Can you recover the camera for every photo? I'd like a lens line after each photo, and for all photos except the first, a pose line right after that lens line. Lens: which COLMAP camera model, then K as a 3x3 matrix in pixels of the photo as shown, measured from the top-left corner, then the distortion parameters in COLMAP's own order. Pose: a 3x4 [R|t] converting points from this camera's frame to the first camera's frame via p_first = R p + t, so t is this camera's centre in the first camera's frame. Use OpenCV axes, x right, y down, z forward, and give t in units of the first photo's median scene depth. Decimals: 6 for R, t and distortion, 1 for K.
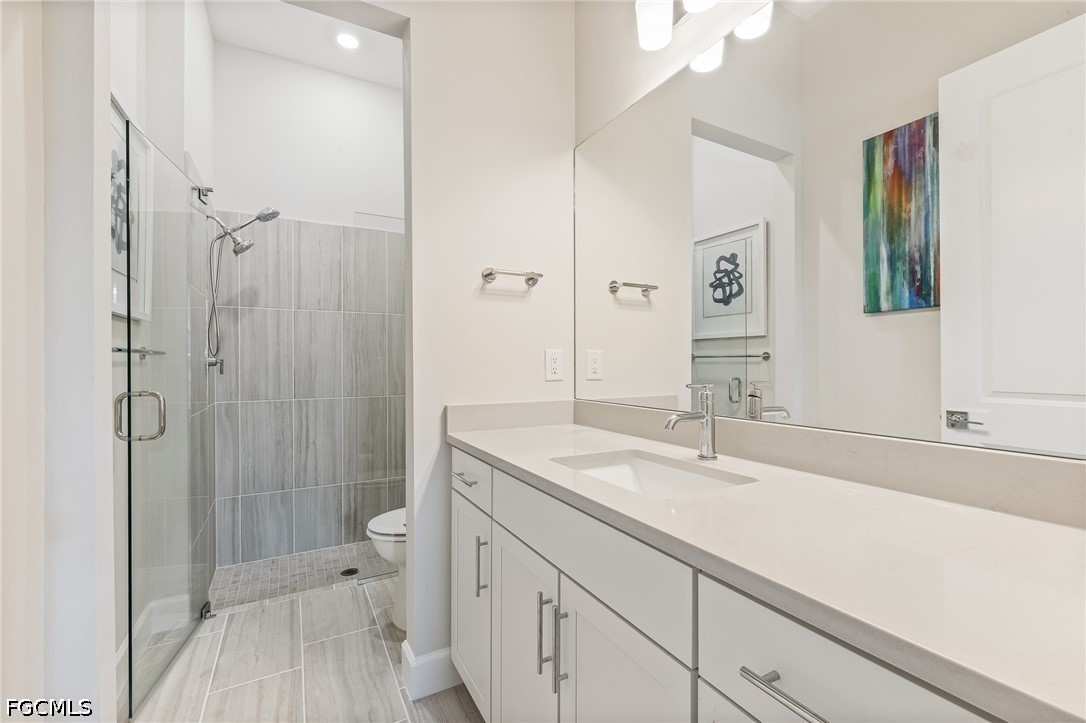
lens RADIAL K [[461.6, 0, 541.4], [0, 461.6, 361.7], [0, 0, 1]] dist [0.000959, -0.001990]
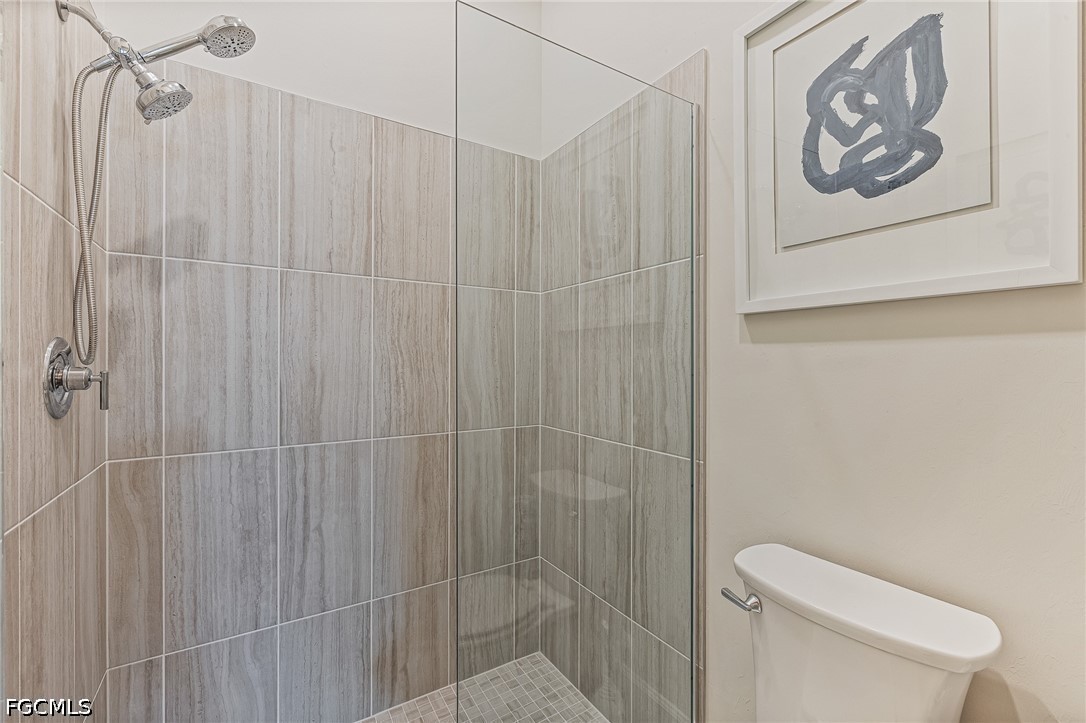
lens RADIAL K [[461.6, 0, 544.5], [0, 461.6, 360.2], [0, 0, 1]] dist [0.000959, -0.001990]
pose [[0.998404, 0.004558, 0.056286, -0.274460], [-0.004459, 0.999988, -0.001896, -0.013228], [-0.056294, 0.001642, 0.998413, 0.477325]]
